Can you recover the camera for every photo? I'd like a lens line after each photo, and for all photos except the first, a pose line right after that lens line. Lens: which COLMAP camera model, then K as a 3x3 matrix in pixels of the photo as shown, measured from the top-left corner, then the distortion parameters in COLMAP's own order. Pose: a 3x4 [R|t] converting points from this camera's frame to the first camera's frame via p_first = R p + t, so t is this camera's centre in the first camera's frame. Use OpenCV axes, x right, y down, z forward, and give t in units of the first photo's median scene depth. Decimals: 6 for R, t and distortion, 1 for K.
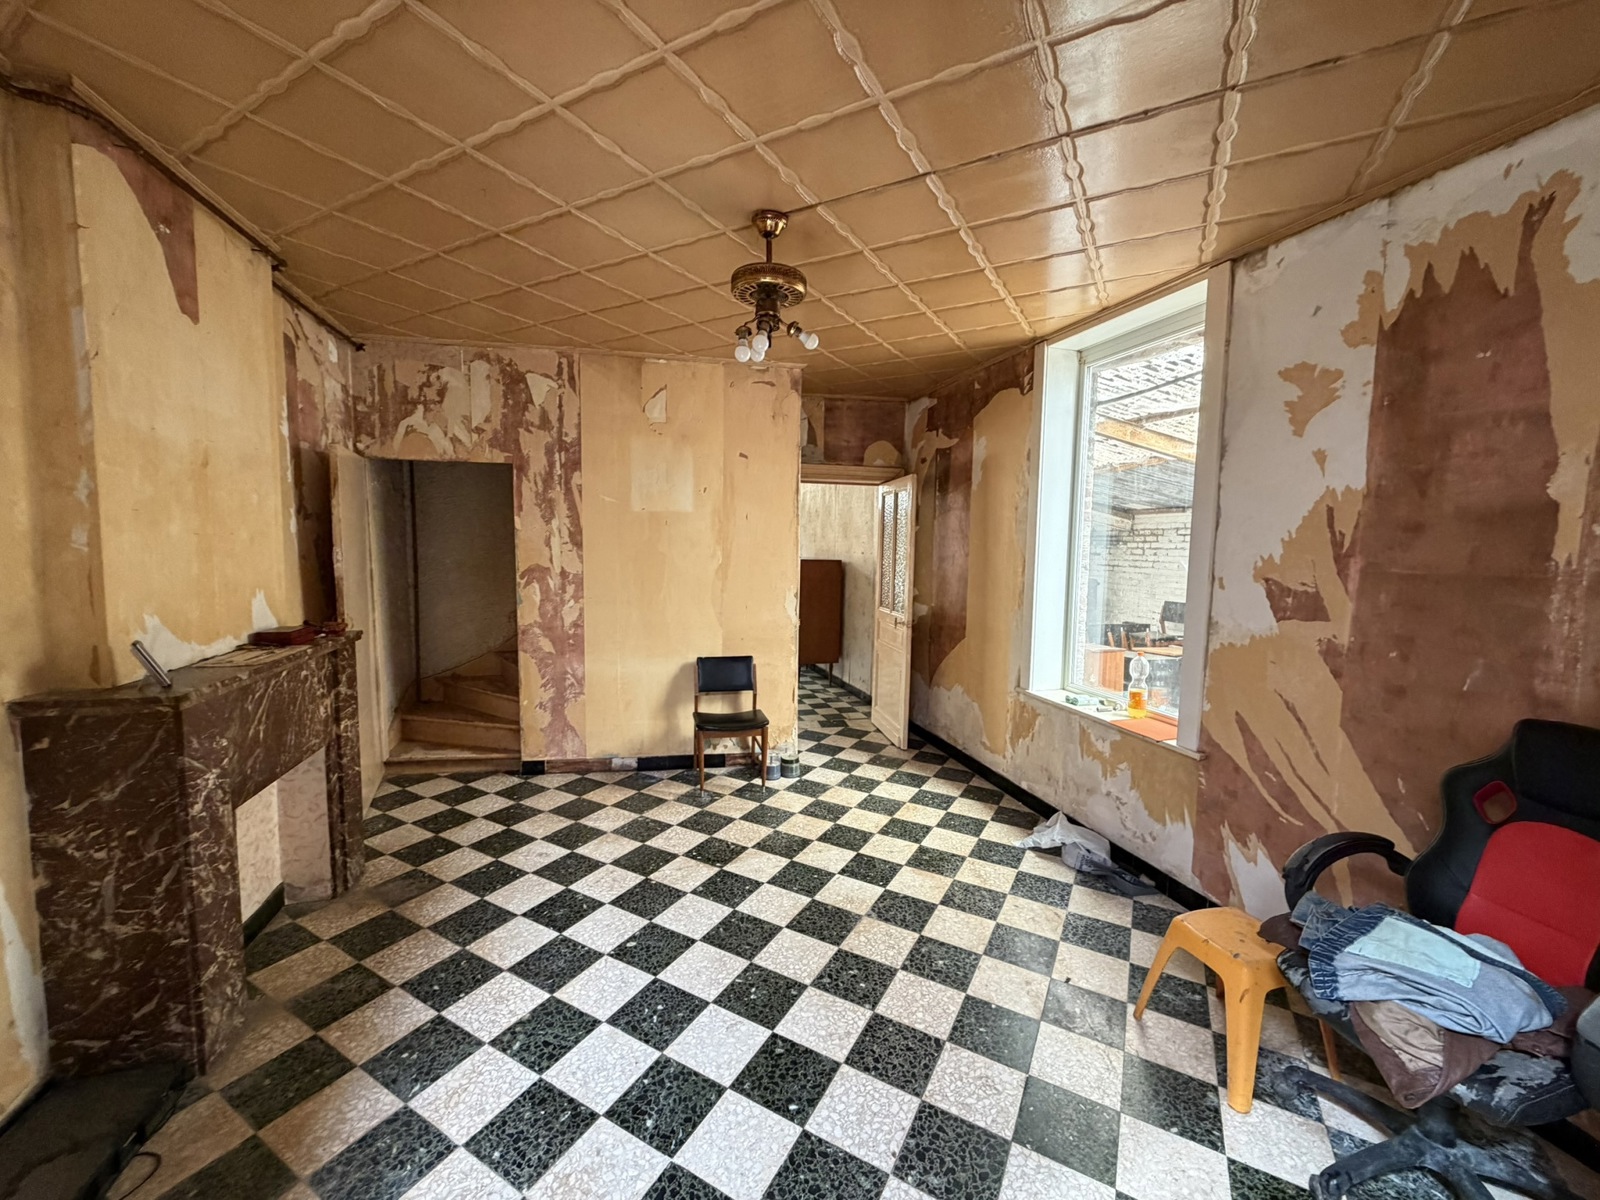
lens RADIAL K [[637.8, 0, 796.7], [0, 637.8, 597.4], [0, 0, 1]] dist [0.001286, 0.000667]
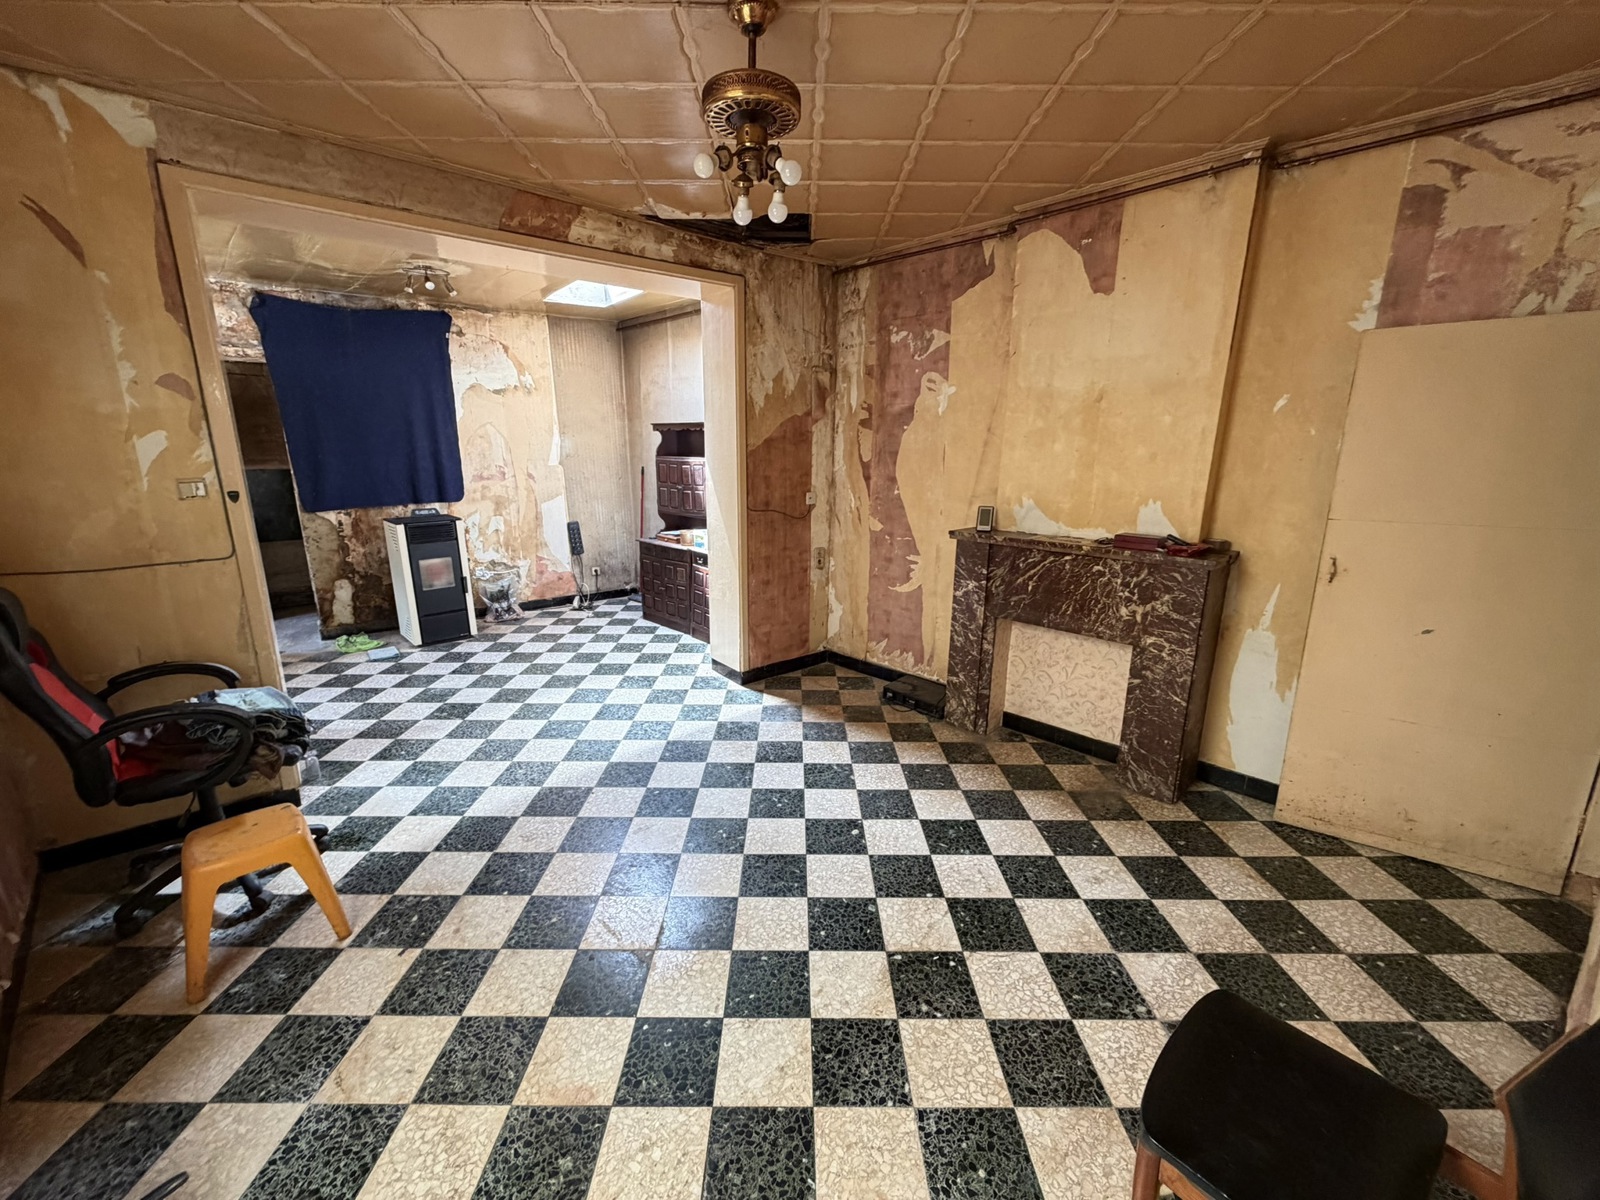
lens RADIAL K [[637.8, 0, 796.7], [0, 637.8, 597.4], [0, 0, 1]] dist [0.001286, 0.000667]
pose [[-0.870547, 0.090648, -0.483664, 0.339669], [-0.067215, 0.951770, 0.299359, -0.163297], [0.487473, 0.293116, -0.822468, 1.875903]]
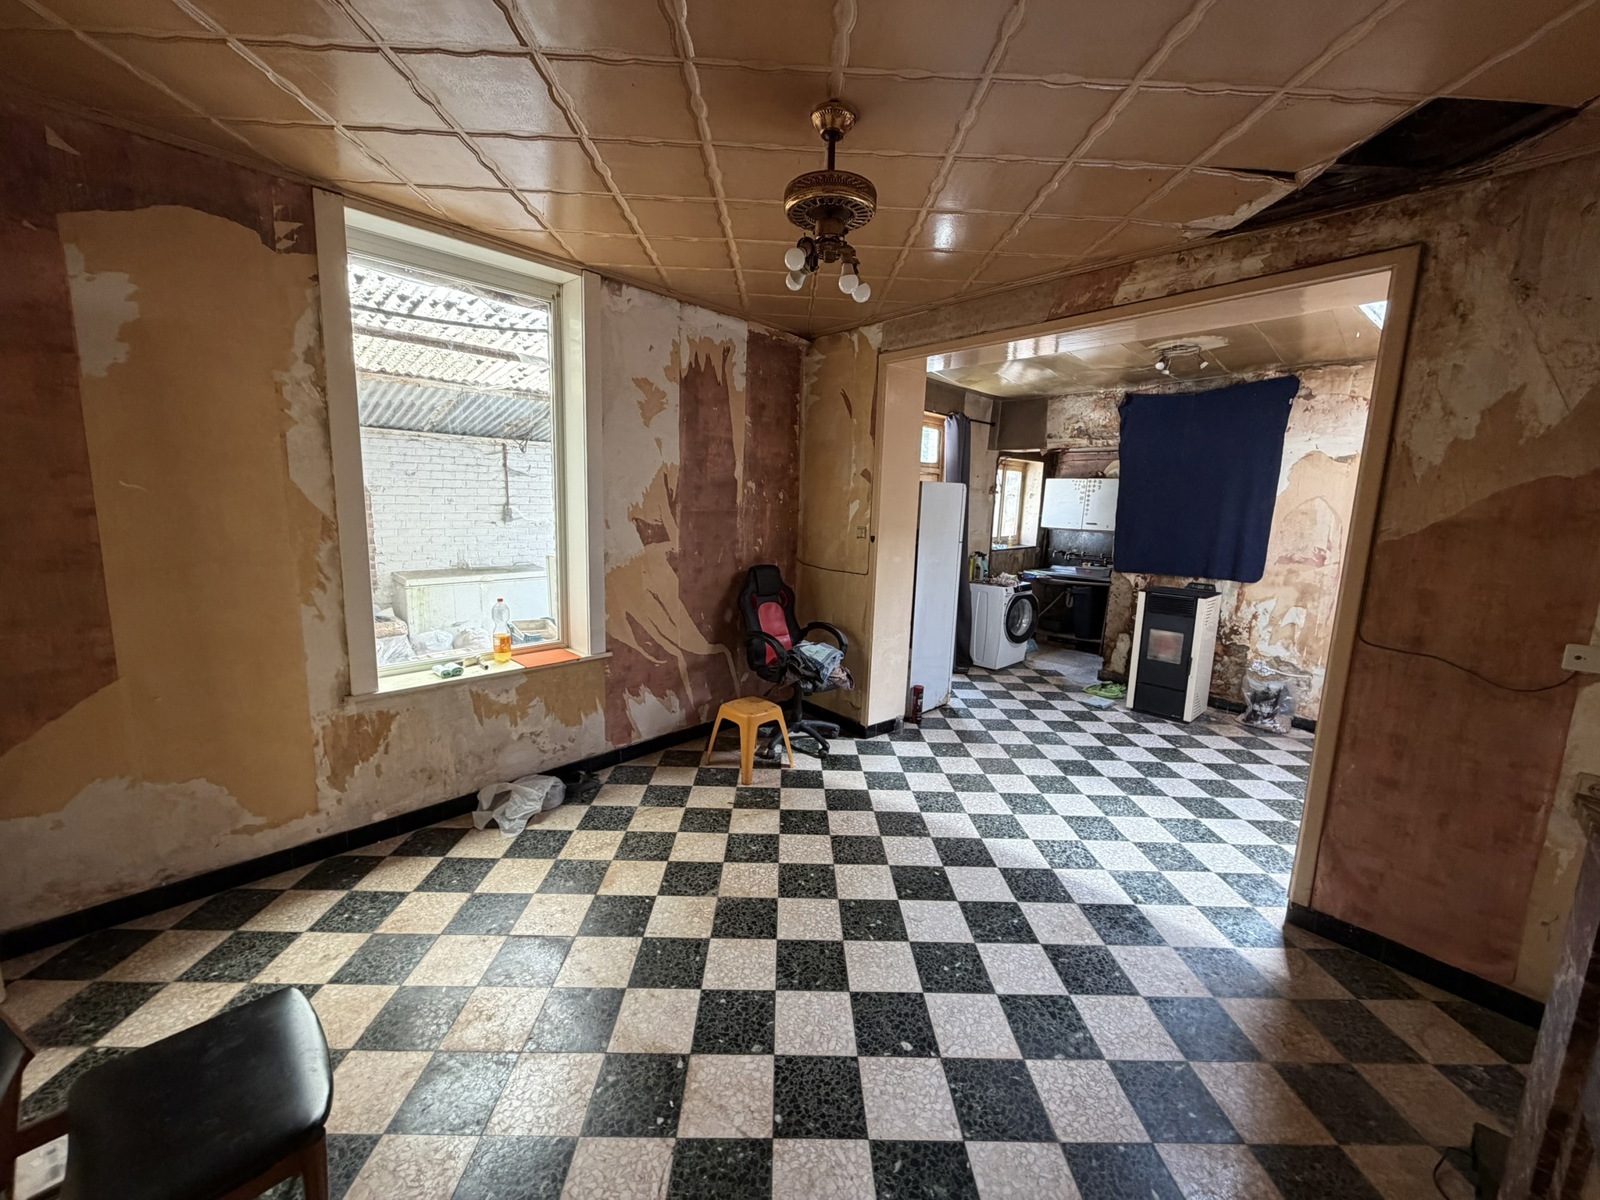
lens RADIAL K [[637.8, 0, 796.7], [0, 637.8, 597.4], [0, 0, 1]] dist [0.001286, 0.000667]
pose [[-0.503652, -0.173194, 0.846368, -0.822678], [0.034018, 0.974963, 0.219752, -0.179108], [-0.863237, 0.139470, -0.485150, 1.543063]]
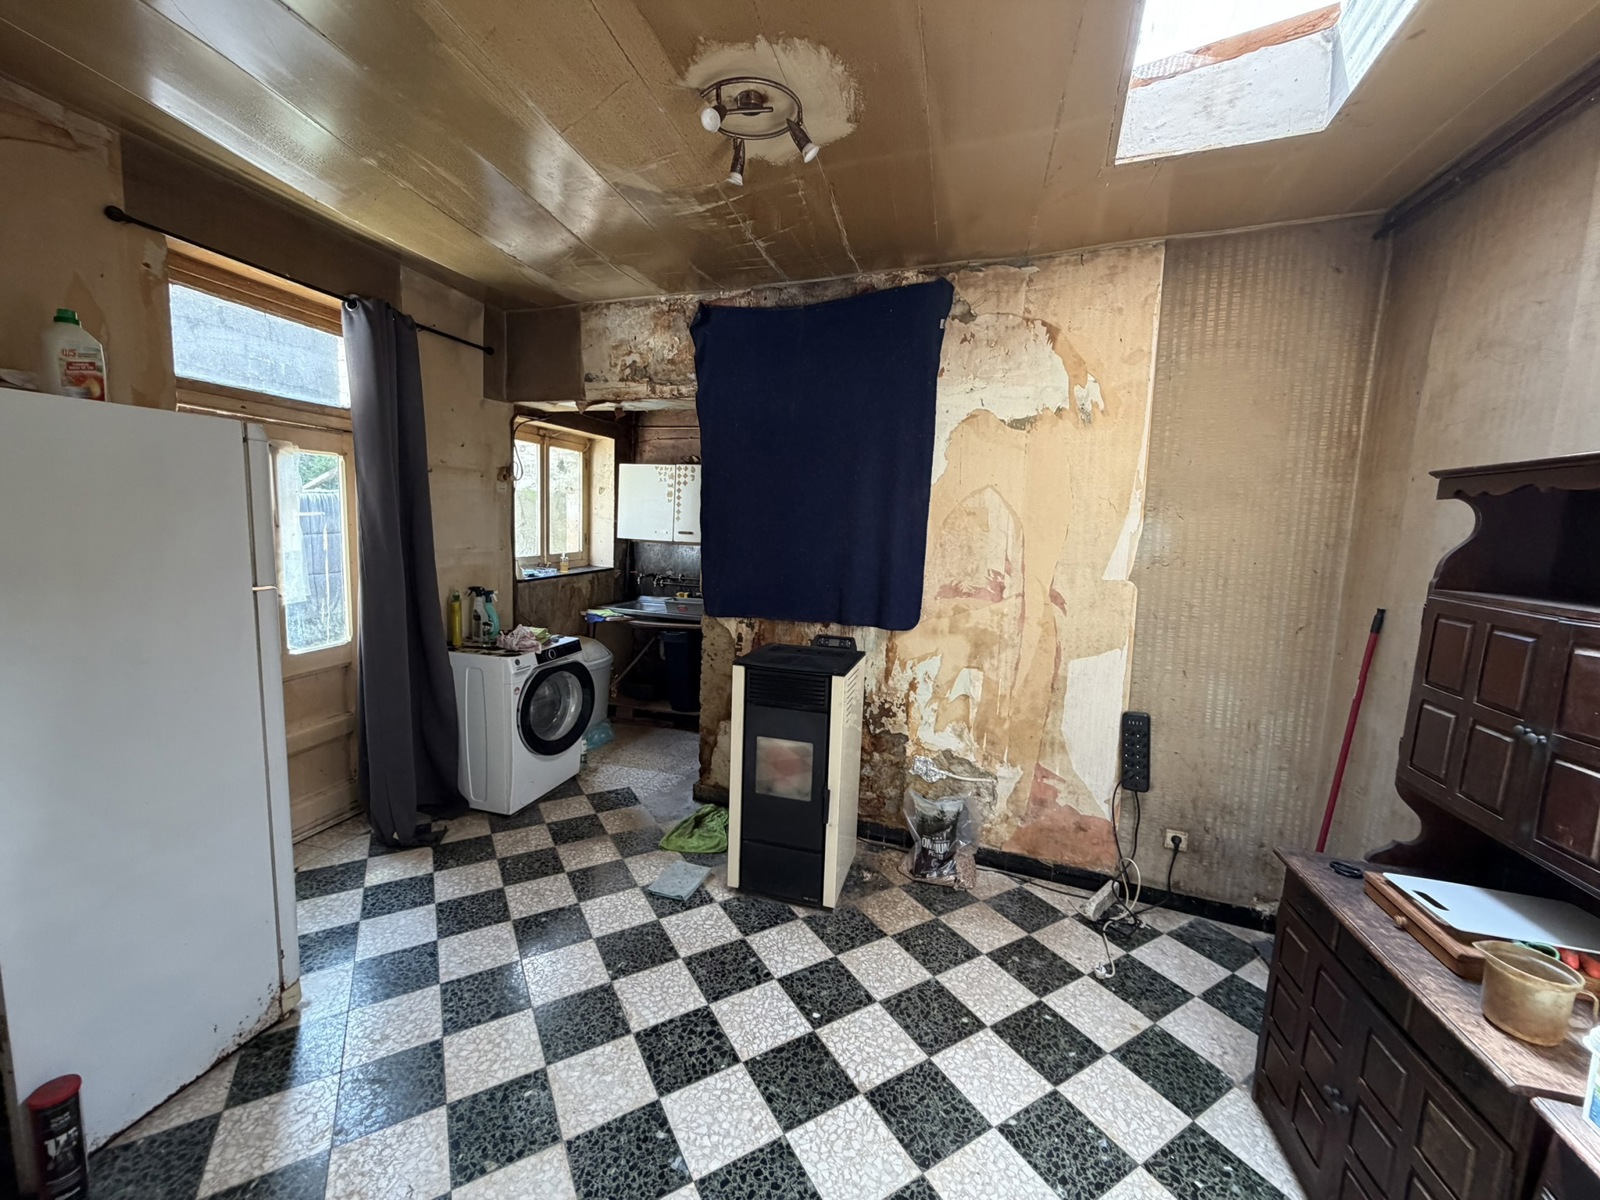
lens RADIAL K [[637.8, 0, 796.7], [0, 637.8, 597.4], [0, 0, 1]] dist [0.001286, 0.000667]
pose [[-0.863814, -0.119381, 0.489463, -0.184026], [-0.015240, 0.977267, 0.211462, -0.031716], [-0.503581, 0.175204, -0.845997, 0.327374]]
